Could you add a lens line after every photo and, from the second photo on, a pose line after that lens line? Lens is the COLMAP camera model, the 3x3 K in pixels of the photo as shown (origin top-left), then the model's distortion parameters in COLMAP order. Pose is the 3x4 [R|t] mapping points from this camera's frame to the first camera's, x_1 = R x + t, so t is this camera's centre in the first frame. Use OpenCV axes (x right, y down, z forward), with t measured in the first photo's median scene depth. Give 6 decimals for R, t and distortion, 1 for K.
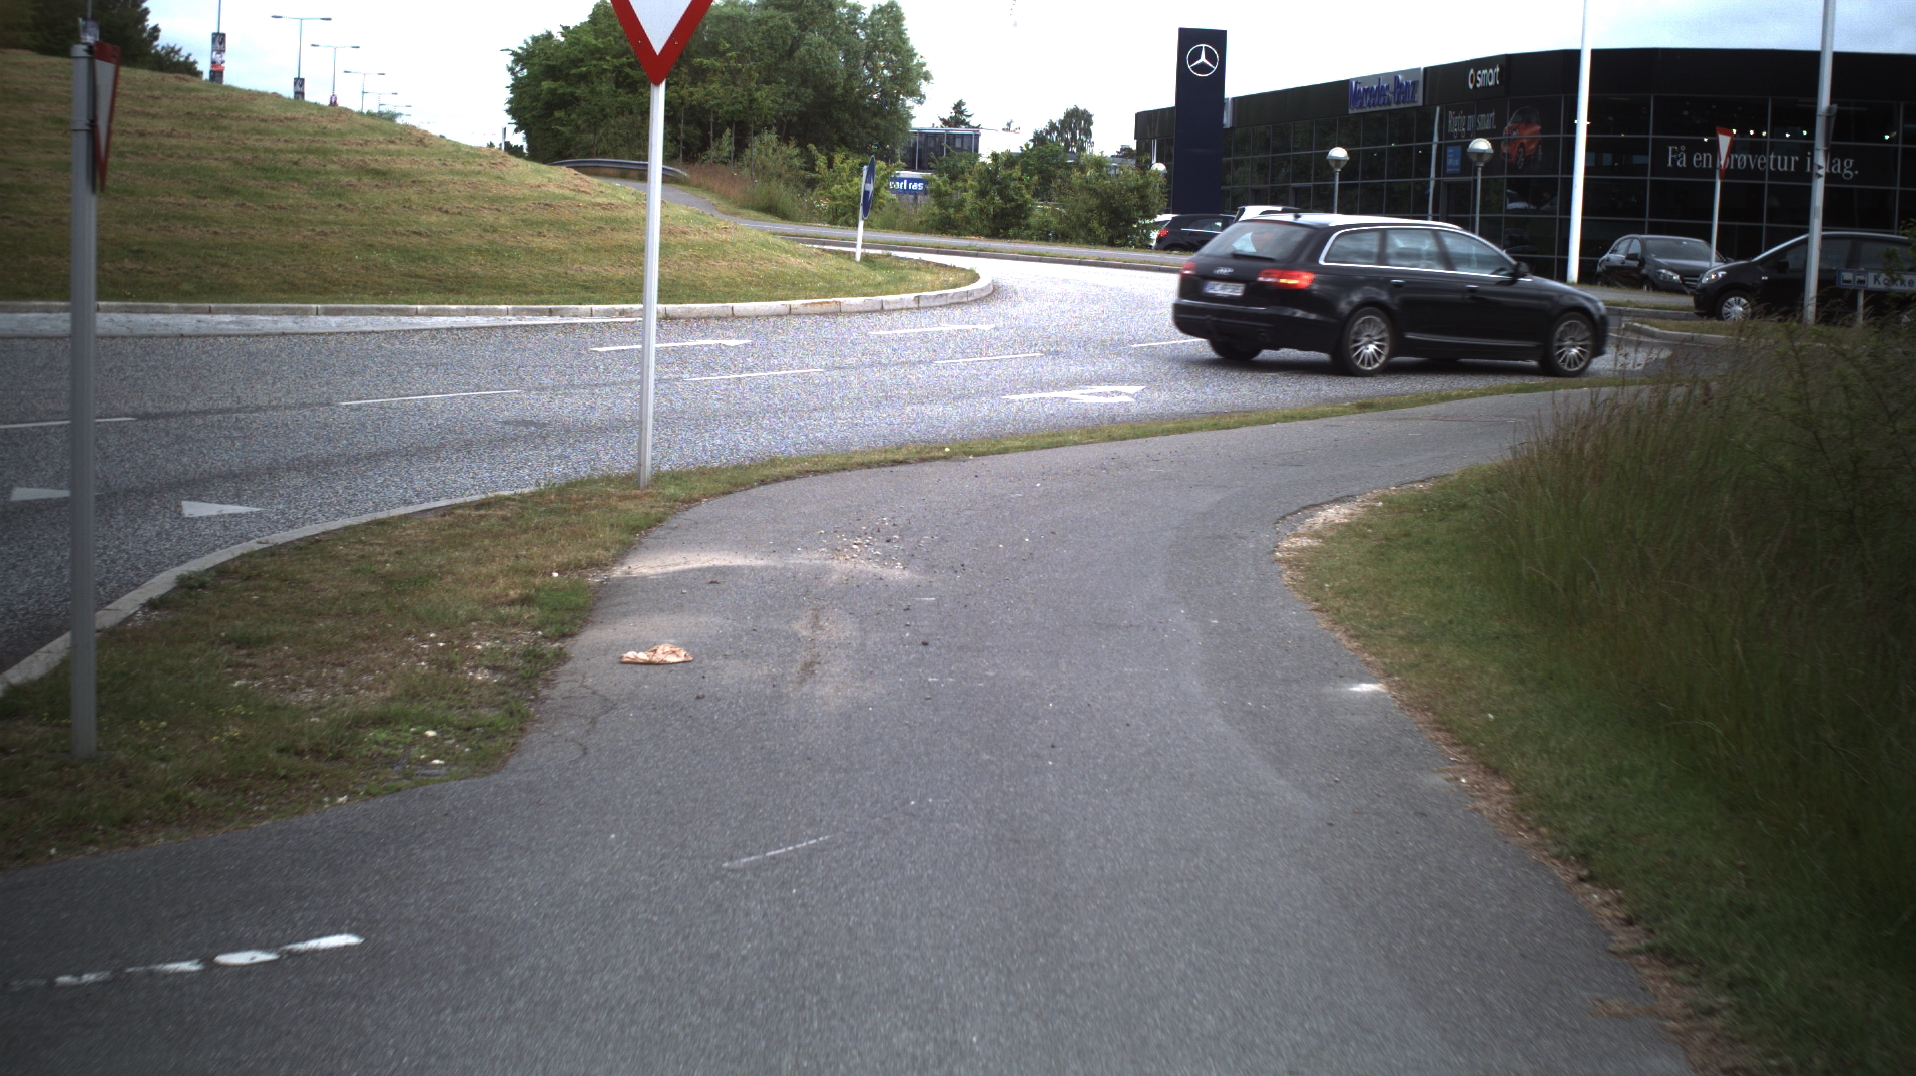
lens RADIAL K [[3386.4, 0, 989.2], [0, 3386.4, 541.8], [0, 0, 1]] dist [-0.307166, 0.449704]
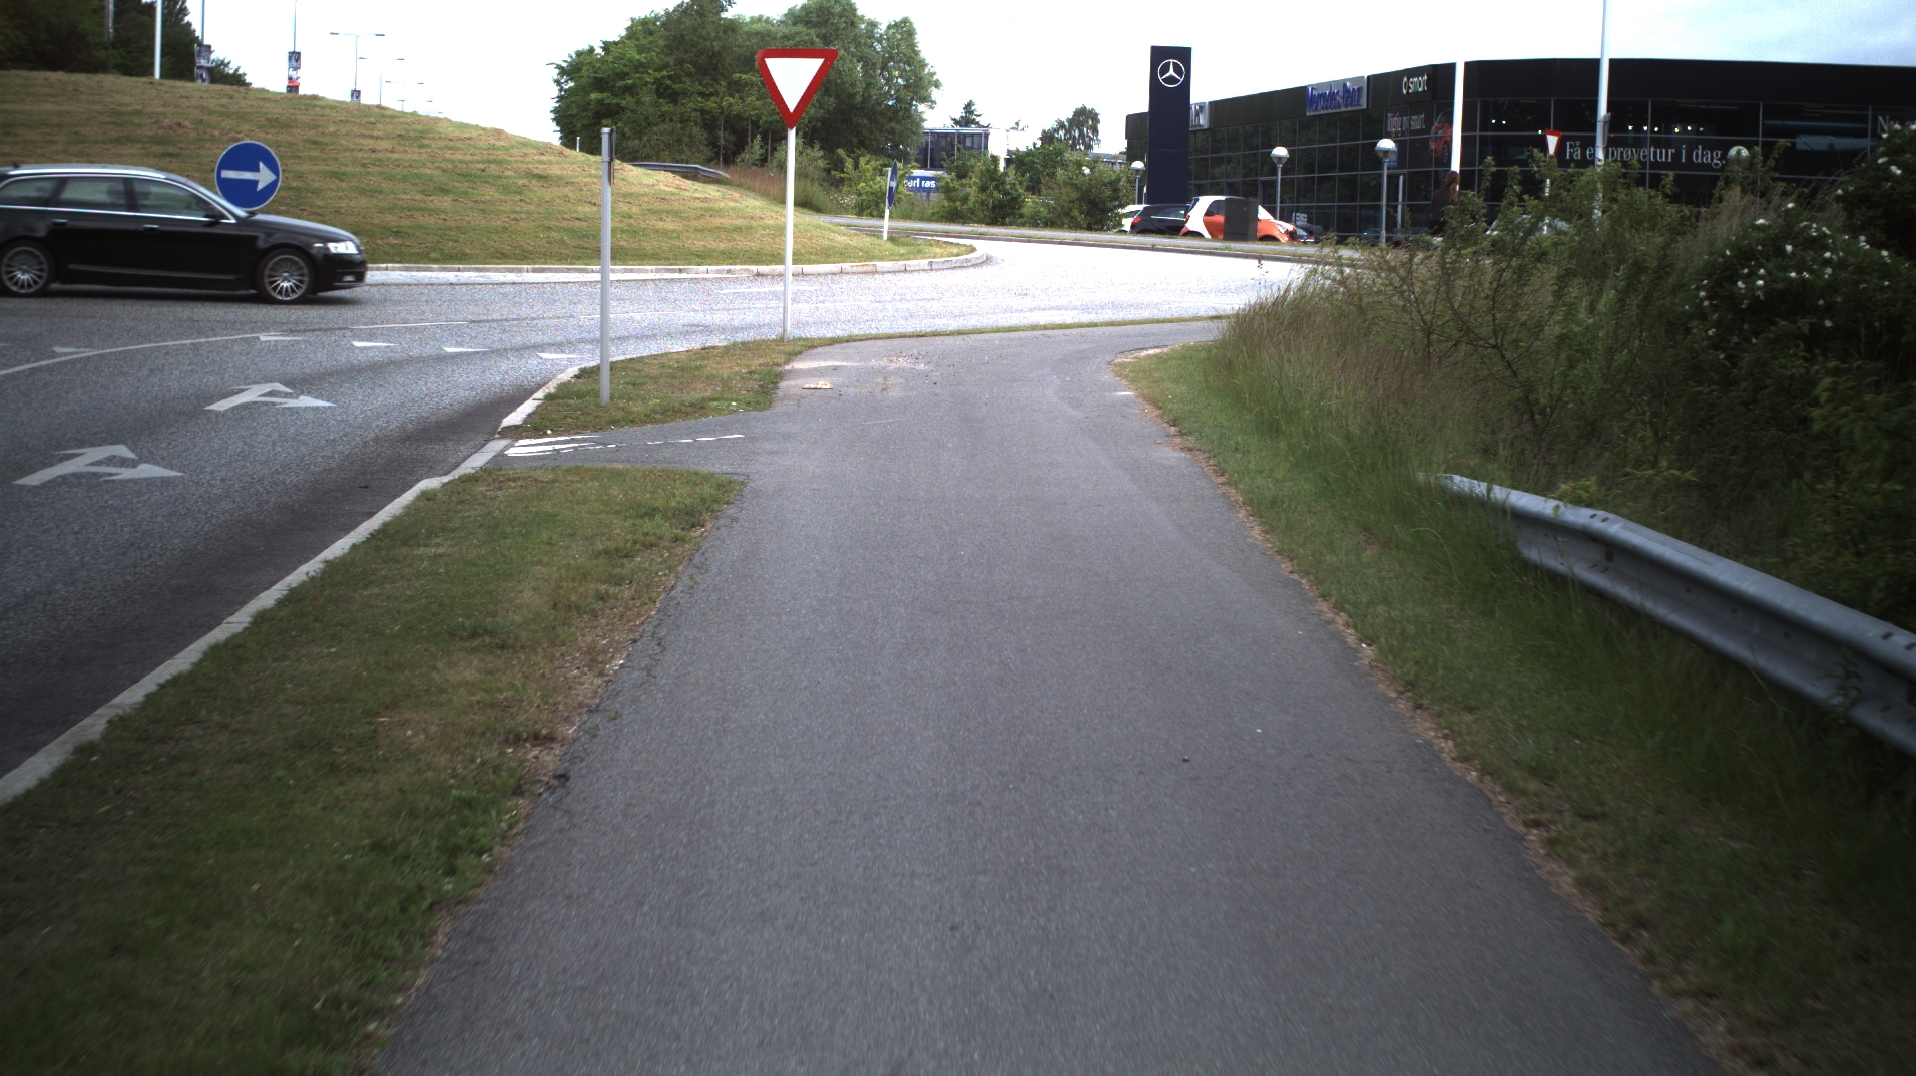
lens RADIAL K [[3386.4, 0, 989.2], [0, 3386.4, 541.8], [0, 0, 1]] dist [-0.307166, 0.449704]
pose [[0.999927, -0.011064, -0.004876, 0.004579], [0.011068, 0.999938, 0.000727, 0.022673], [0.004868, -0.000781, 0.999988, -0.211473]]
